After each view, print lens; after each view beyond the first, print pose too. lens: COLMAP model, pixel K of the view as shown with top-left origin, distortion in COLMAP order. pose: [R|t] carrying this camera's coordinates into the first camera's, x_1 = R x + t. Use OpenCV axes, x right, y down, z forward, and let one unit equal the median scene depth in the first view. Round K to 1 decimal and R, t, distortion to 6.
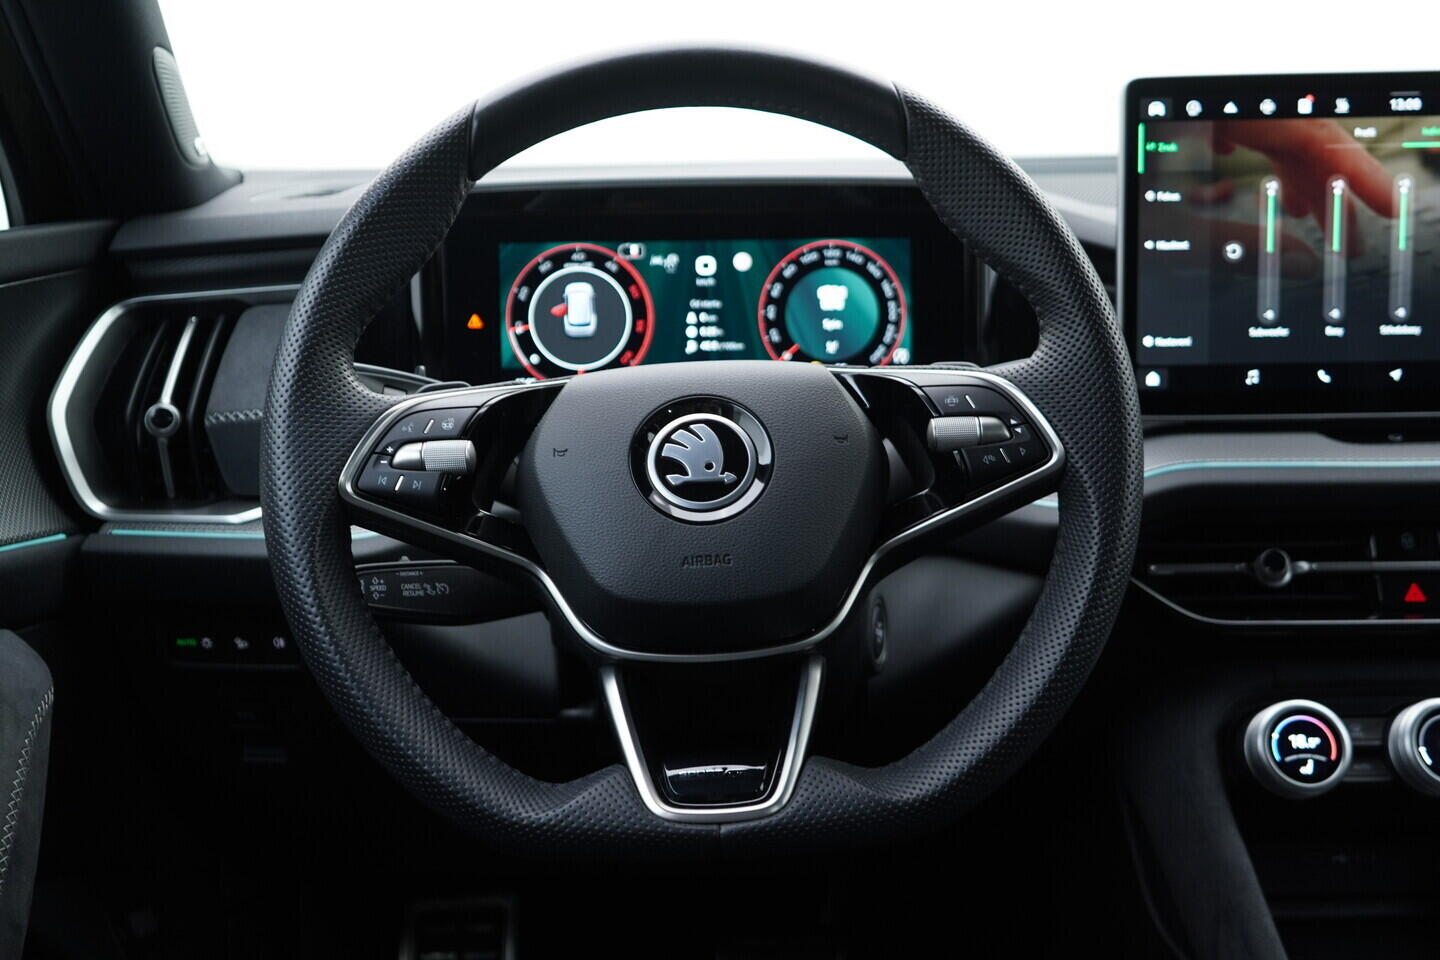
lens RADIAL K [[1467.9, 0, 720.0], [0, 1467.9, 480.0], [0, 0, 1]] dist [-0.010313, 0.022764]
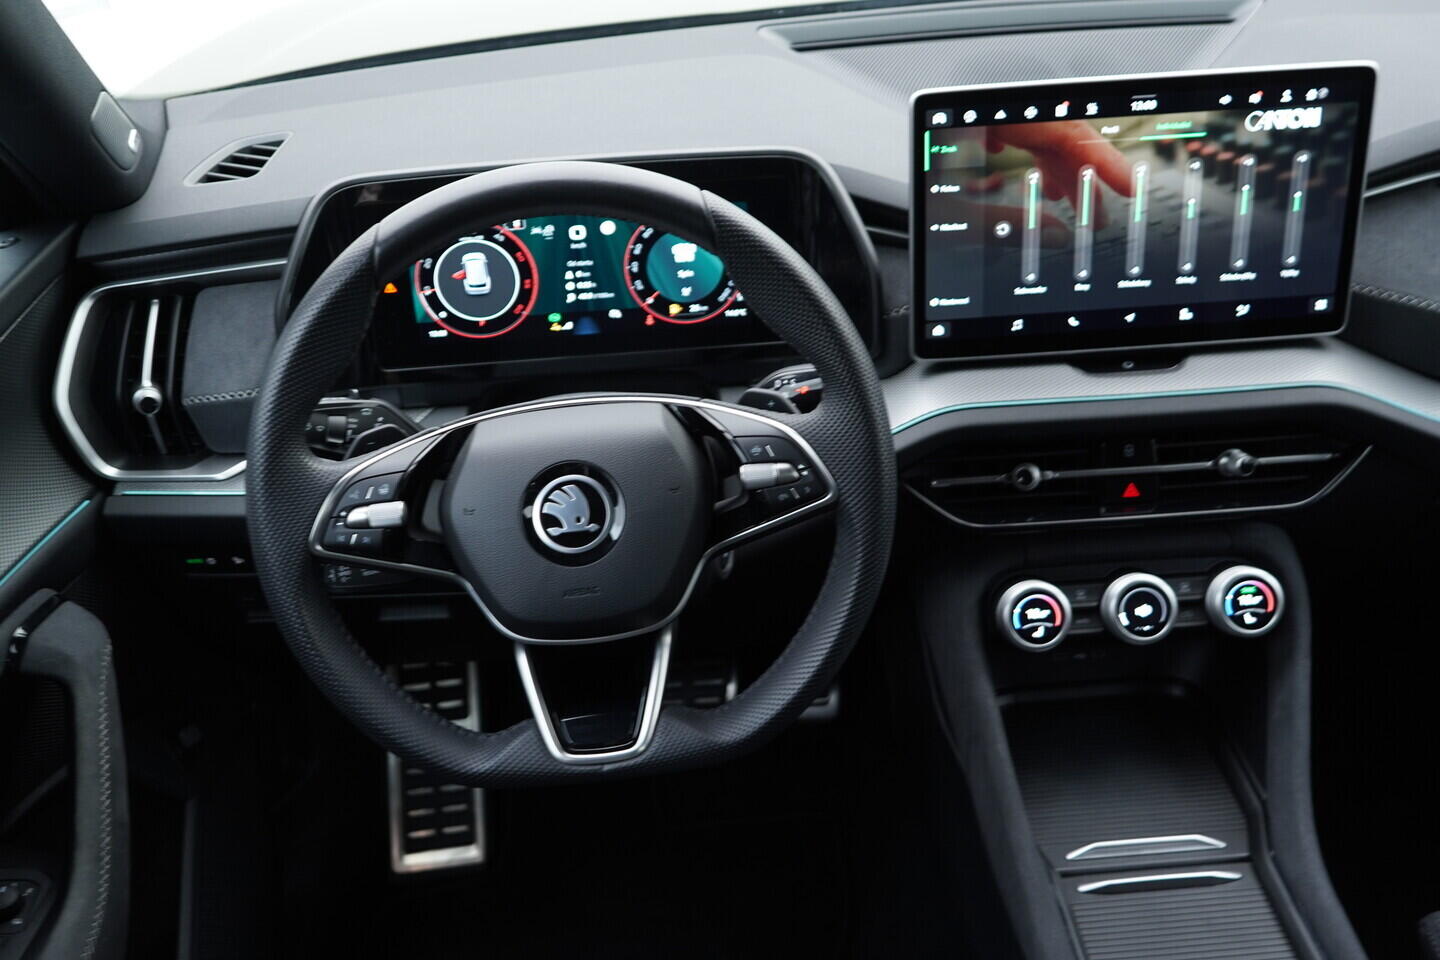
lens RADIAL K [[1467.9, 0, 720.0], [0, 1467.9, 480.0], [0, 0, 1]] dist [-0.010313, 0.022764]
pose [[0.998026, -0.057189, 0.025950, 0.068878], [0.045803, 0.945552, 0.322231, -0.363023], [-0.042965, -0.320406, 0.946305, -0.222342]]
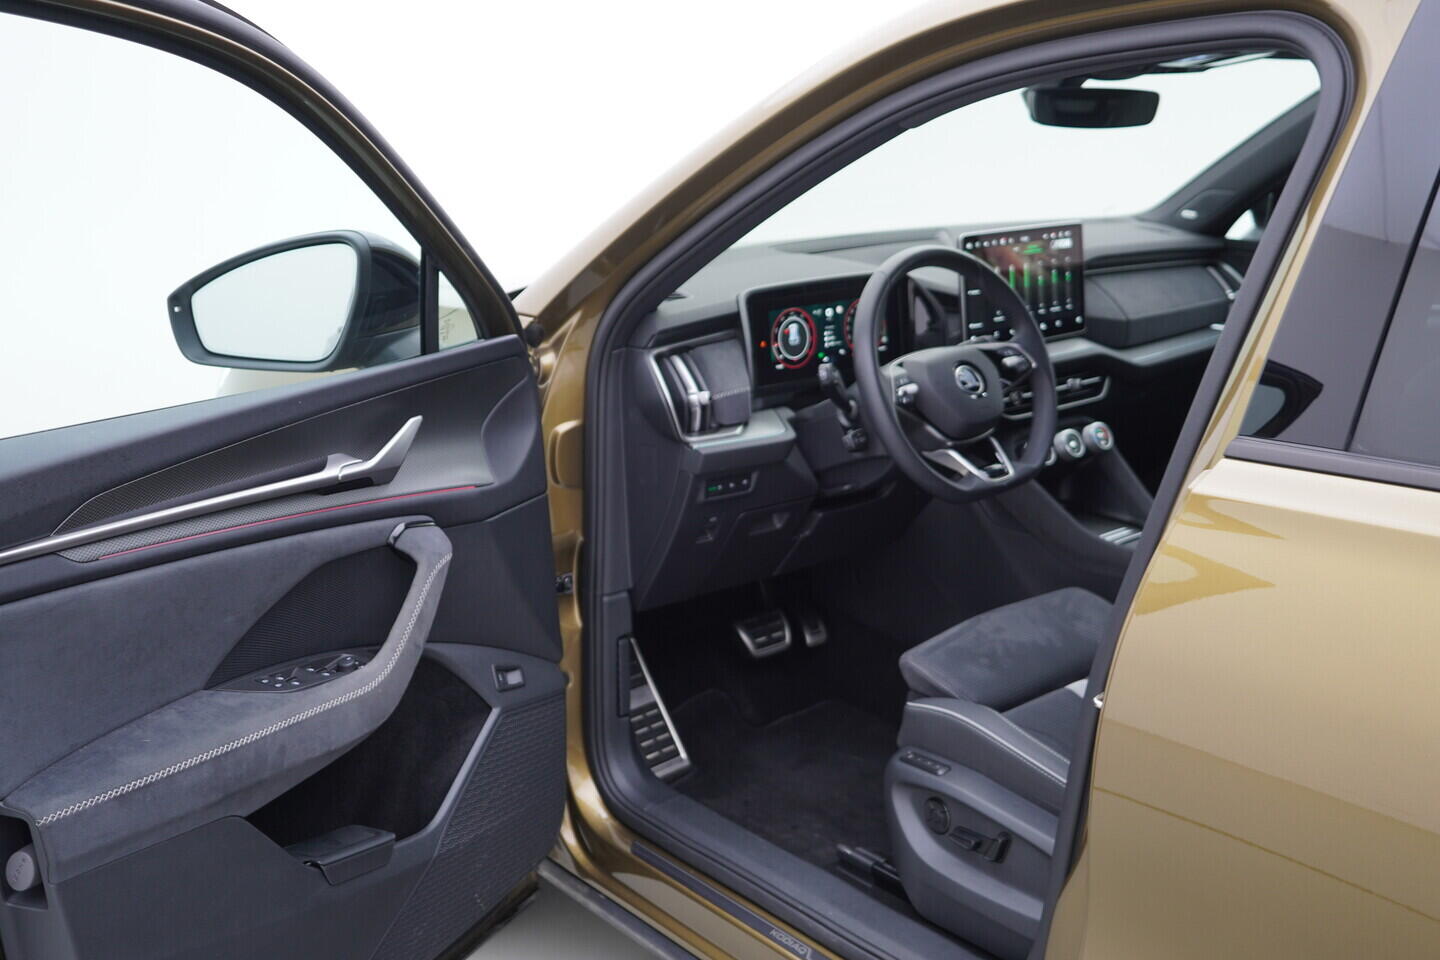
lens RADIAL K [[1467.9, 0, 720.0], [0, 1467.9, 480.0], [0, 0, 1]] dist [-0.010313, 0.022764]
pose [[0.766271, -0.165448, 0.620851, -1.921213], [0.134929, 0.986168, 0.096266, -0.140259], [-0.628191, 0.010005, 0.777995, -0.922761]]
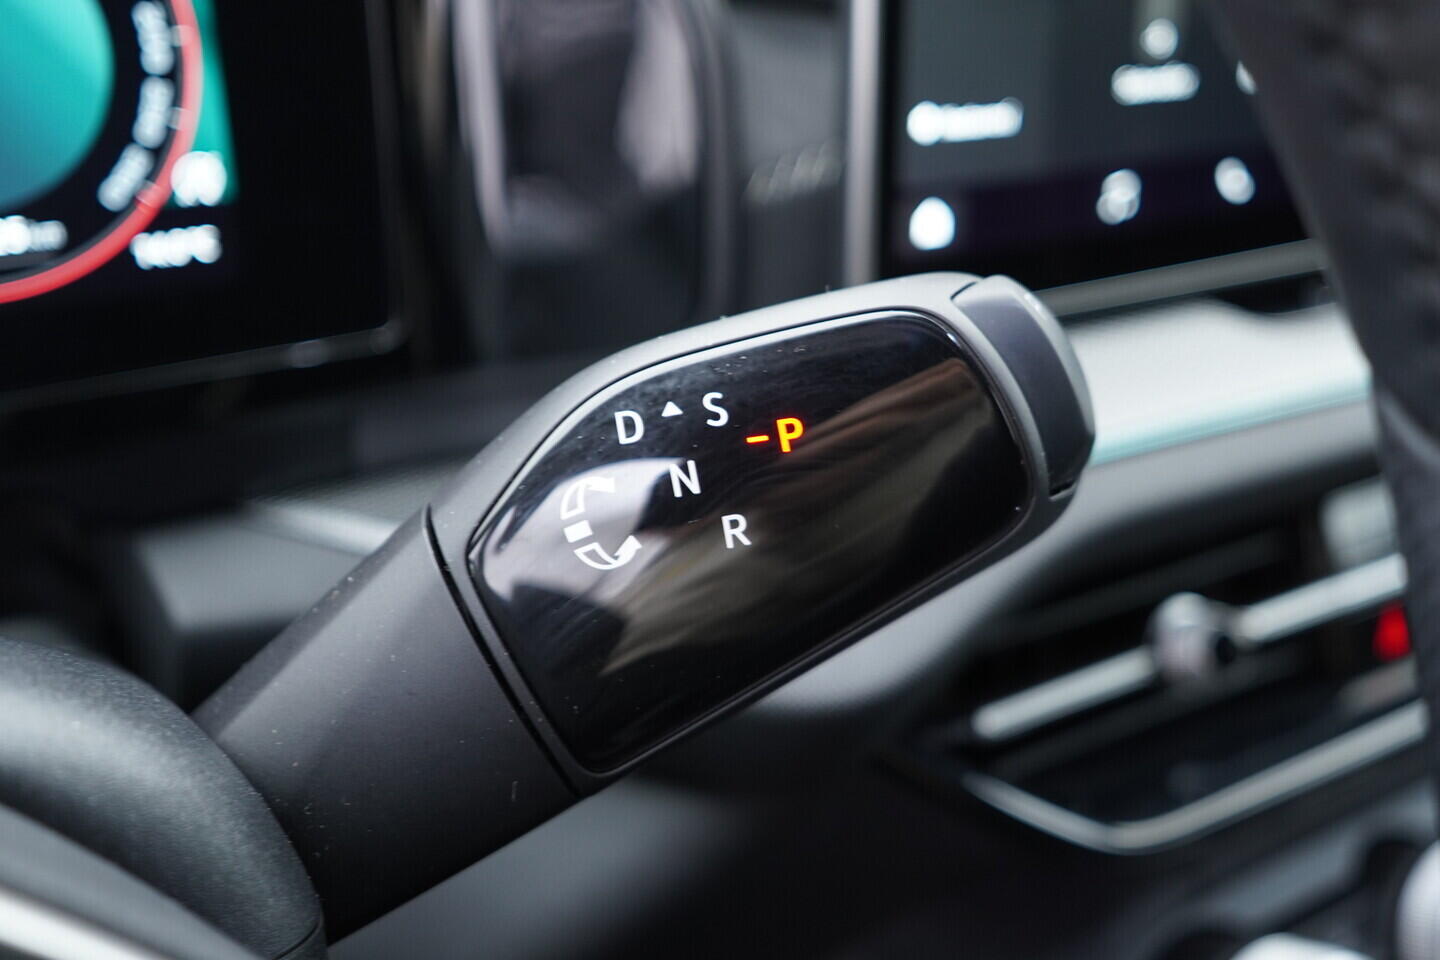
lens RADIAL K [[1467.9, 0, 720.0], [0, 1467.9, 480.0], [0, 0, 1]] dist [-0.010313, 0.022764]
pose [[0.835811, -0.187599, 0.515972, 0.041945], [0.055800, 0.963970, 0.260095, -0.107015], [-0.546174, -0.188599, 0.816164, 0.712564]]
